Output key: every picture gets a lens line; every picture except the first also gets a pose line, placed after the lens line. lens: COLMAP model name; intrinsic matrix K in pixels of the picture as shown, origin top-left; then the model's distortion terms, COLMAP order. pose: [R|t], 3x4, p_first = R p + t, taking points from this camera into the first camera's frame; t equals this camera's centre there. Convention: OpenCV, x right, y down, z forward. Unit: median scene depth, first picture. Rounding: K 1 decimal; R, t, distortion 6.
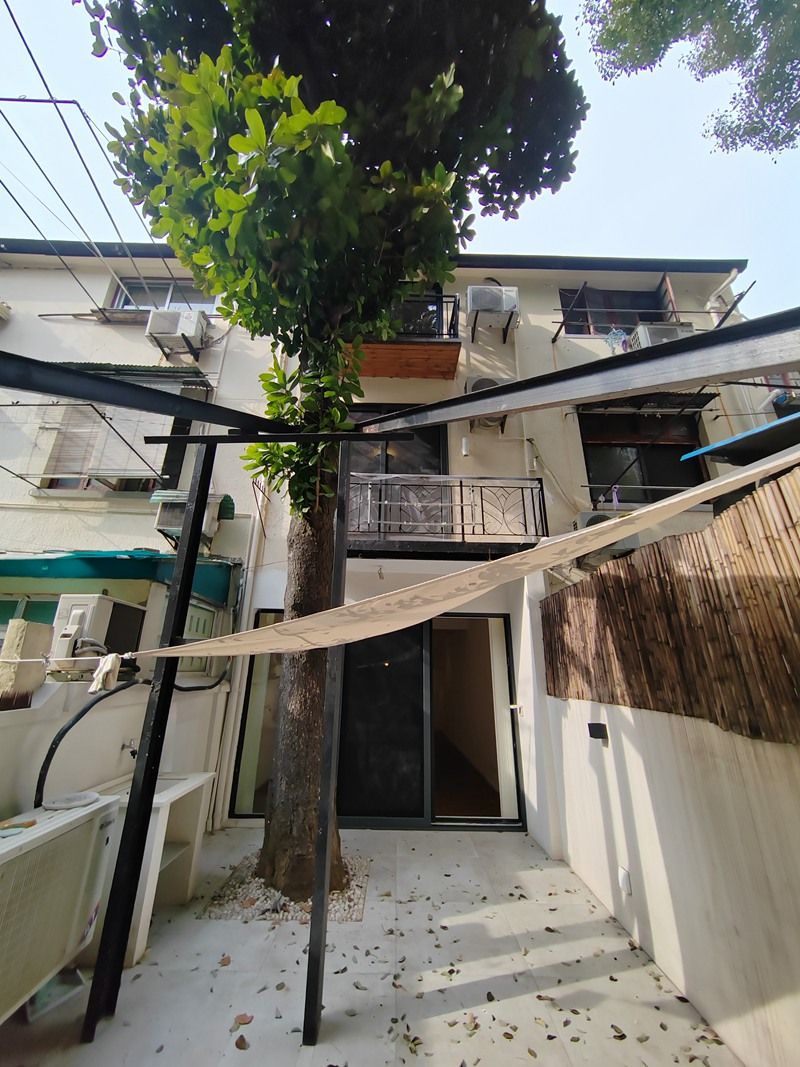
lens RADIAL K [[404.1, 0, 400.0], [0, 404.1, 533.5], [0, 0, 1]] dist [0.008879, 0.000157]
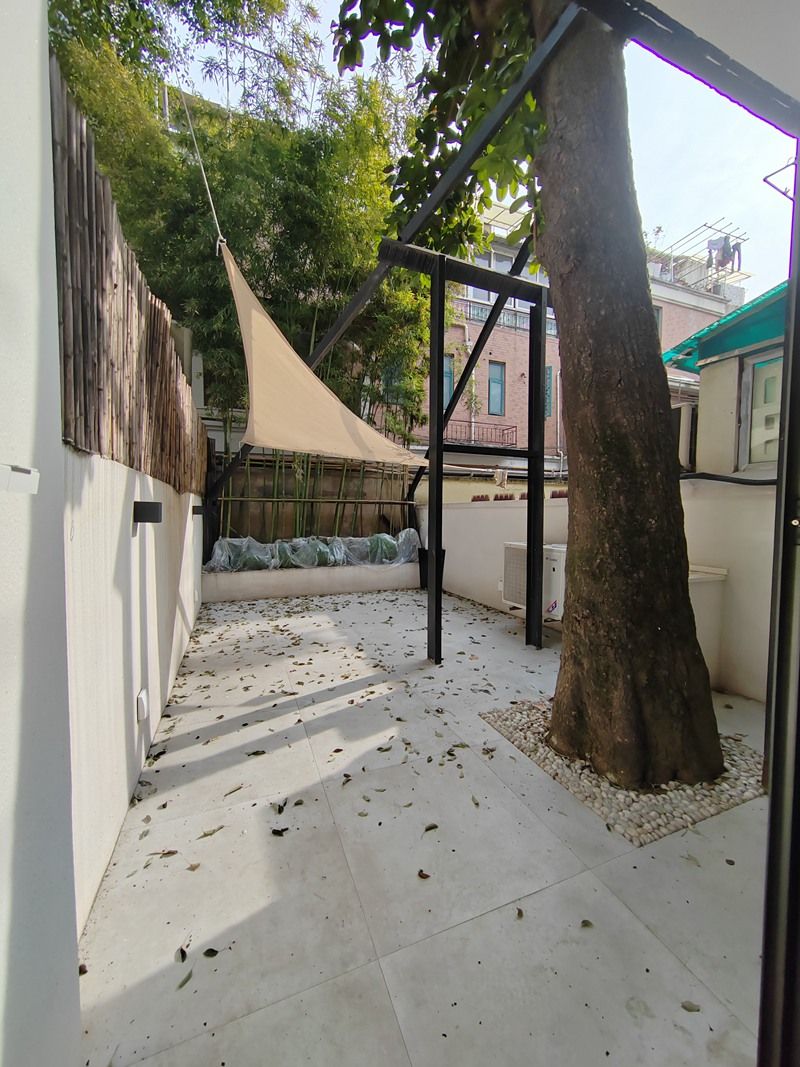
lens RADIAL K [[404.1, 0, 400.0], [0, 404.1, 533.5], [0, 0, 1]] dist [0.008879, 0.000157]
pose [[-0.927063, -0.004387, -0.374880, 0.472188], [0.100315, 0.960568, -0.259318, 0.926138], [0.361236, -0.278010, -0.890067, 2.176287]]
